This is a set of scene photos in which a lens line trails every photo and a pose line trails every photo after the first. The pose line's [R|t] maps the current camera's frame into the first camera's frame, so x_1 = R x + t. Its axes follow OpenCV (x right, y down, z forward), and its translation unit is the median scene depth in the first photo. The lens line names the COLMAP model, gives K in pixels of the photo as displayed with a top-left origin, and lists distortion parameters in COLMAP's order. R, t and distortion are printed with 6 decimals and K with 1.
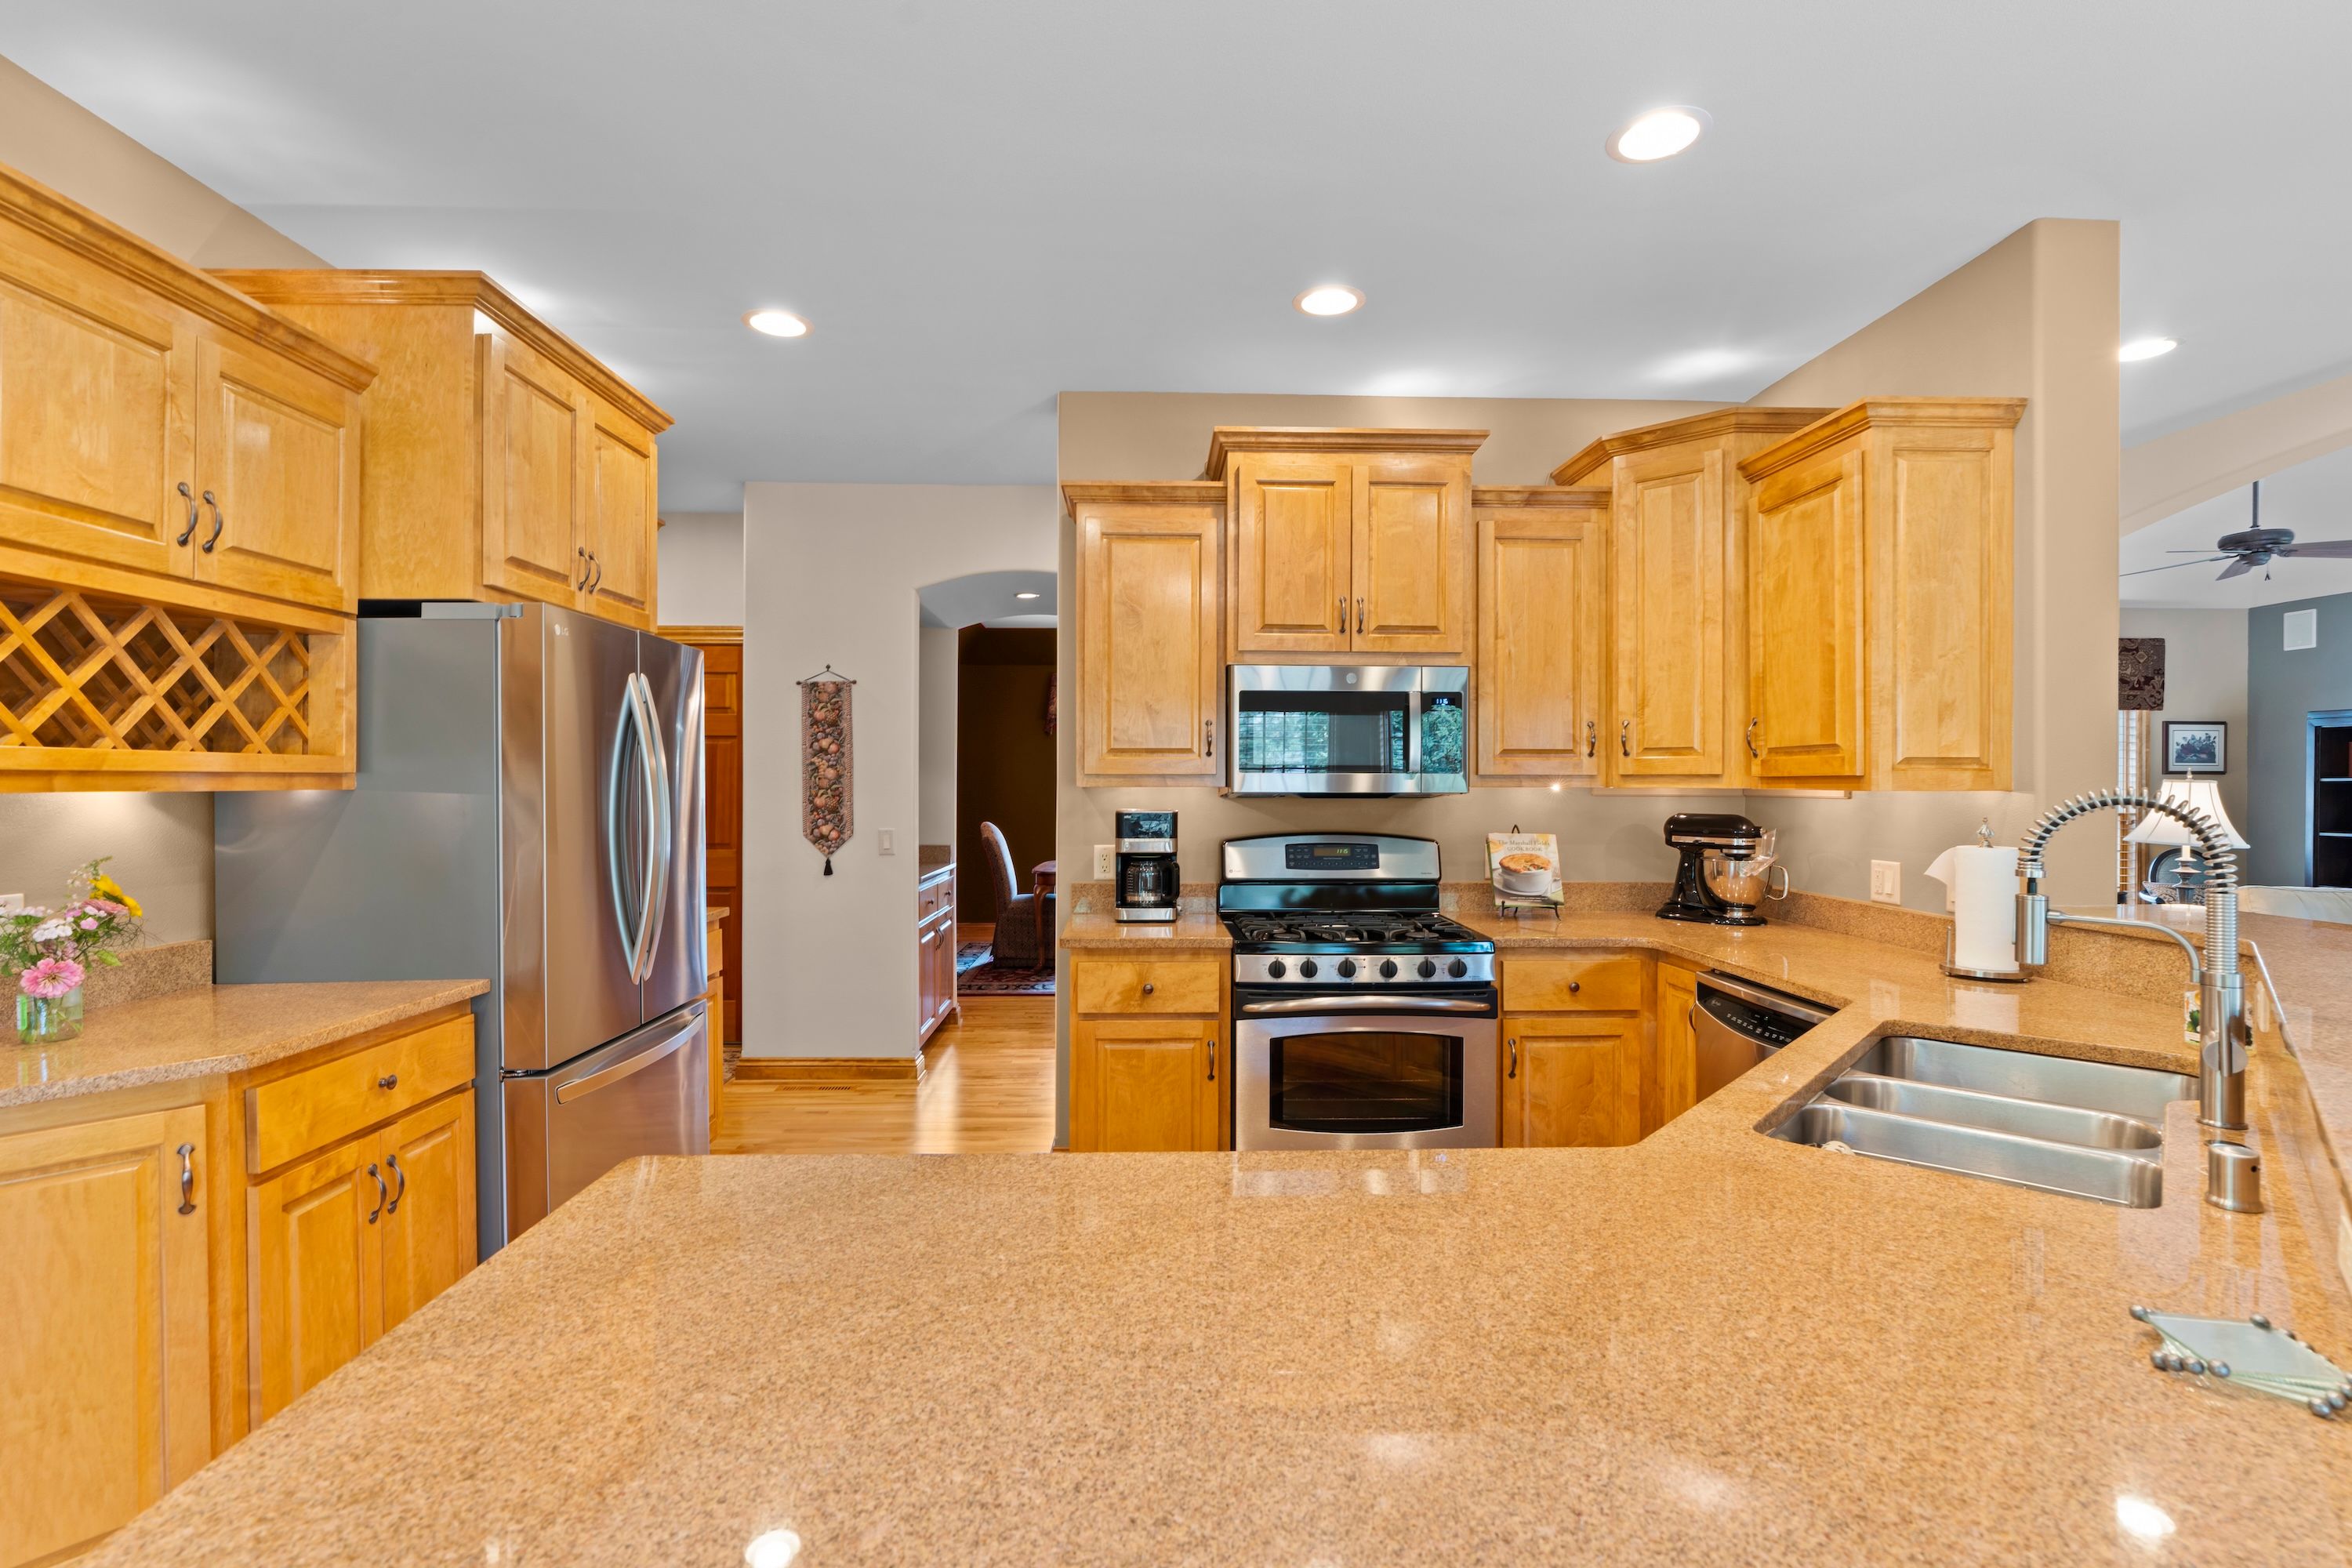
lens RADIAL K [[1061.7, 0, 1180.1], [0, 1061.7, 779.4], [0, 0, 1]] dist [-0.015795, 0.005379]
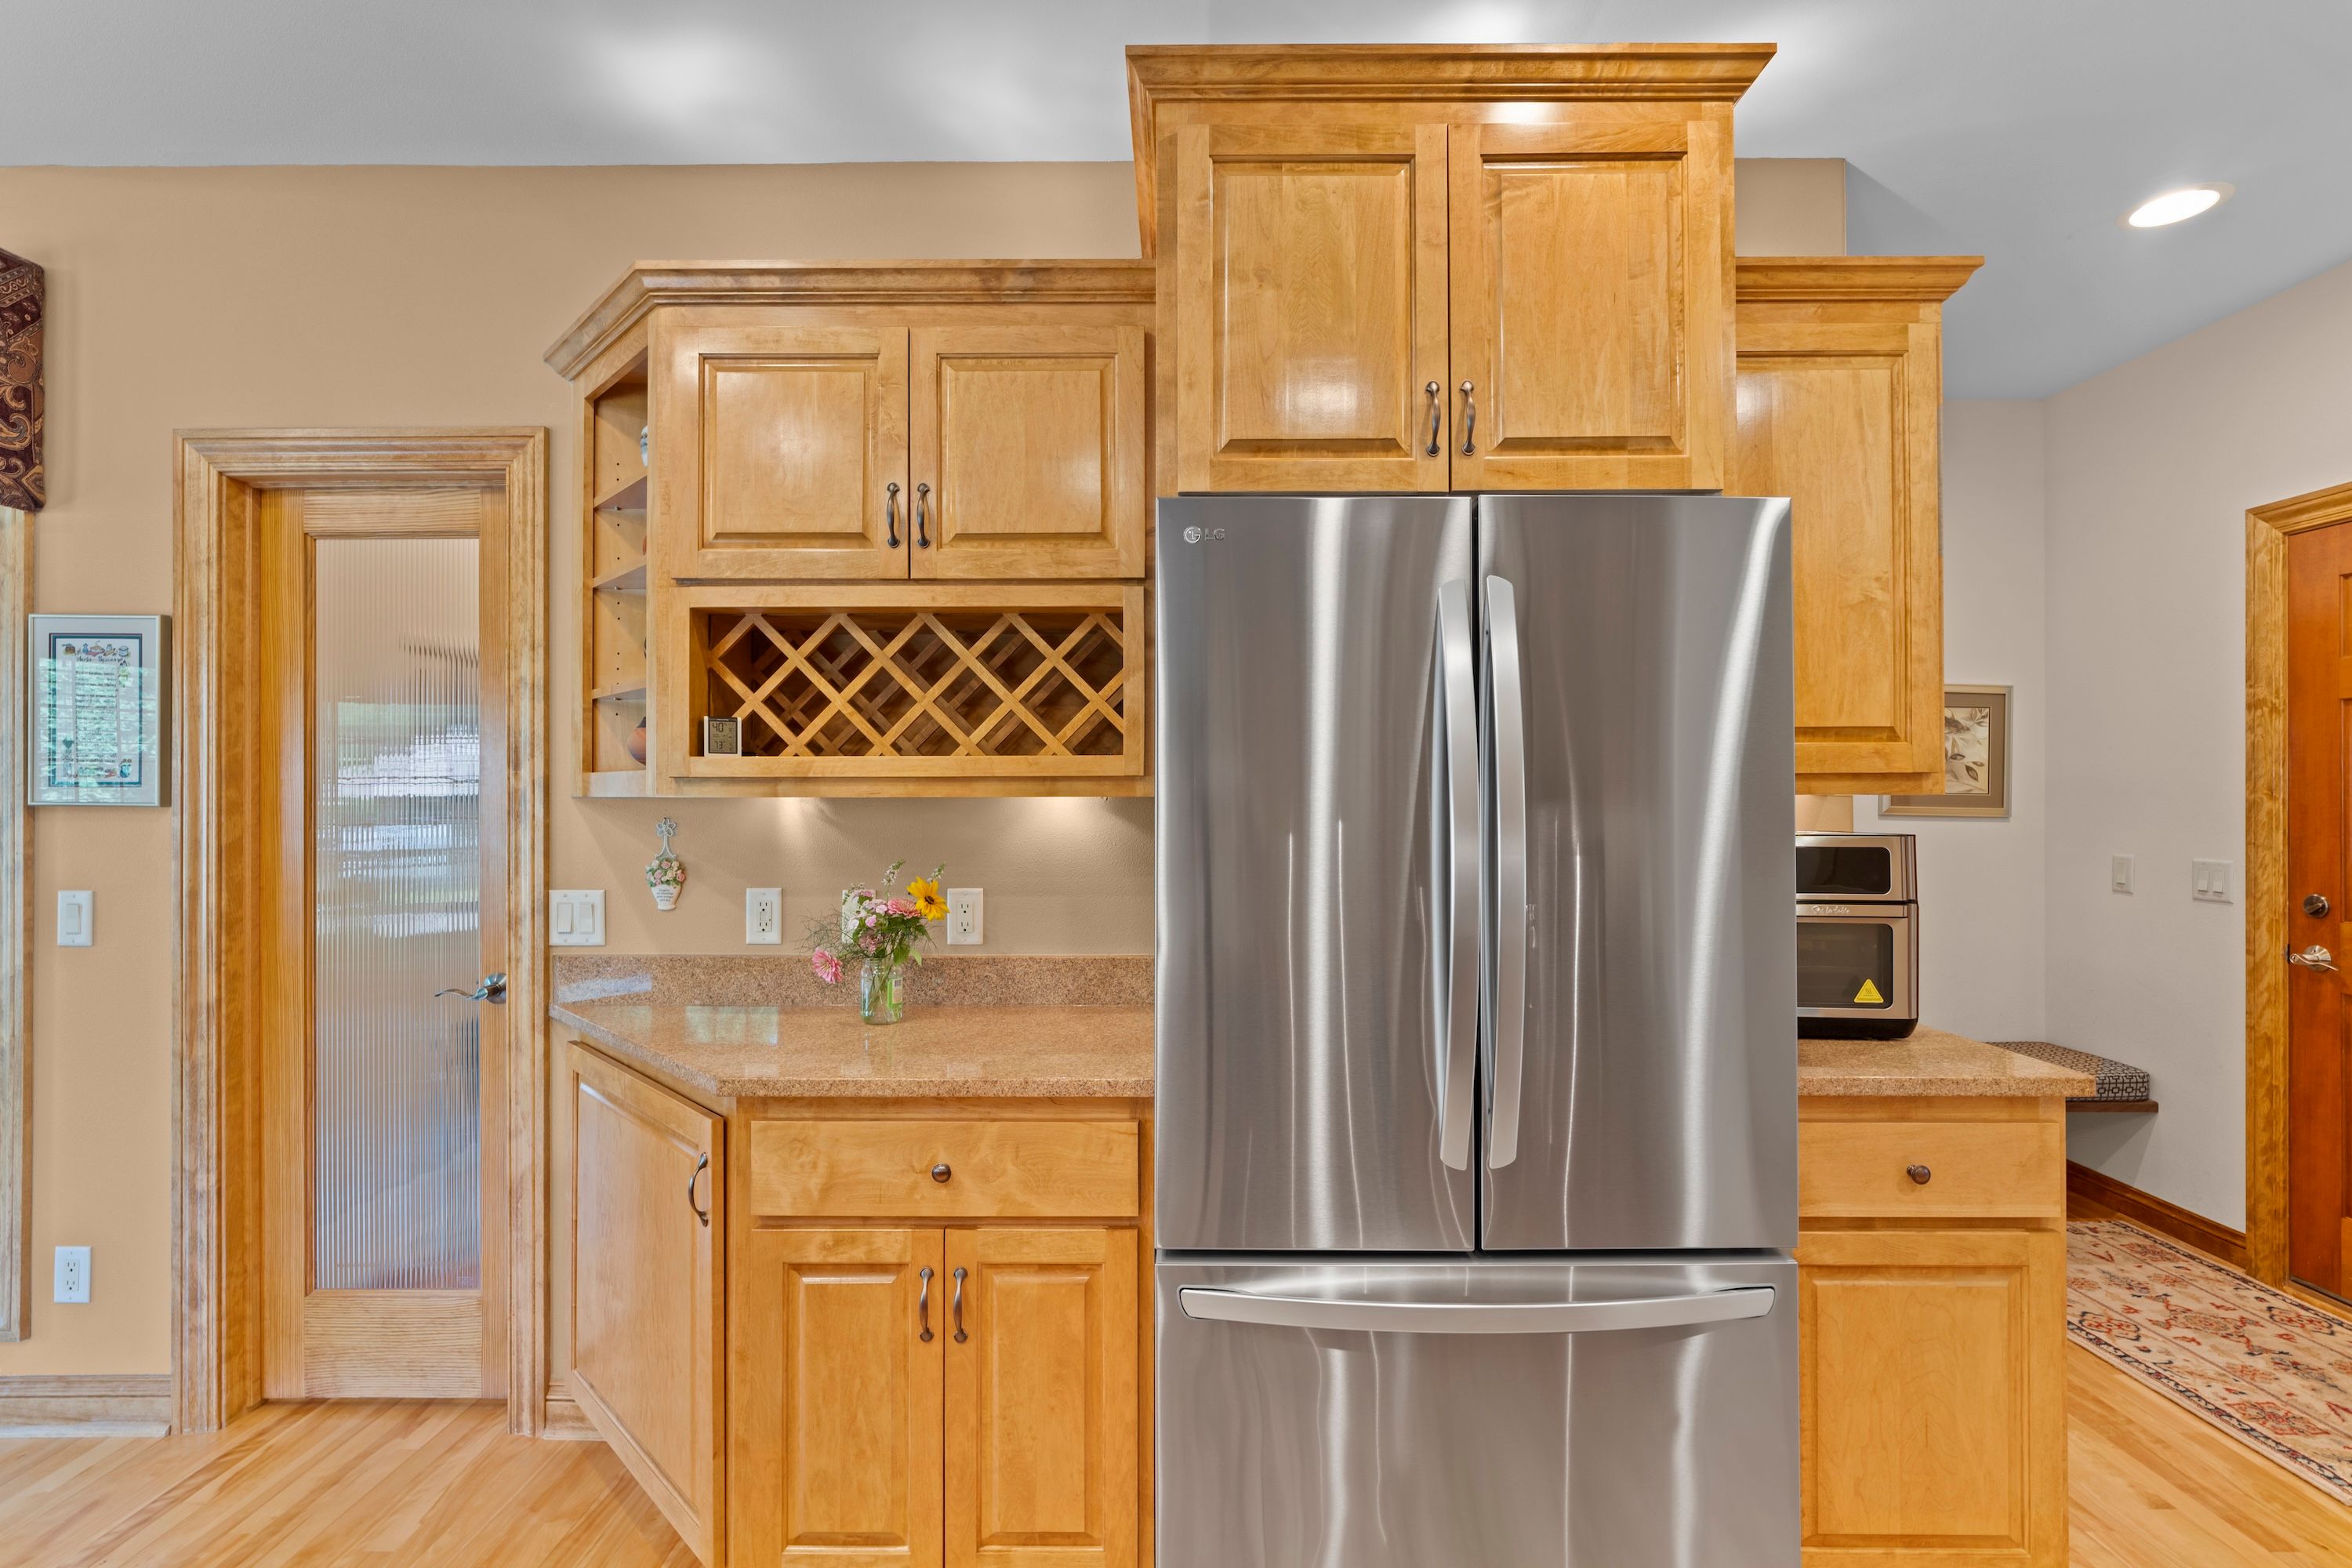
lens RADIAL K [[1061.7, 0, 1180.1], [0, 1061.7, 779.4], [0, 0, 1]] dist [-0.015795, 0.005379]
pose [[-0.037199, -0.012114, -0.999234, 0.028306], [0.006007, 0.999906, -0.012346, 0.008771], [0.999290, -0.006461, -0.037122, 1.263241]]
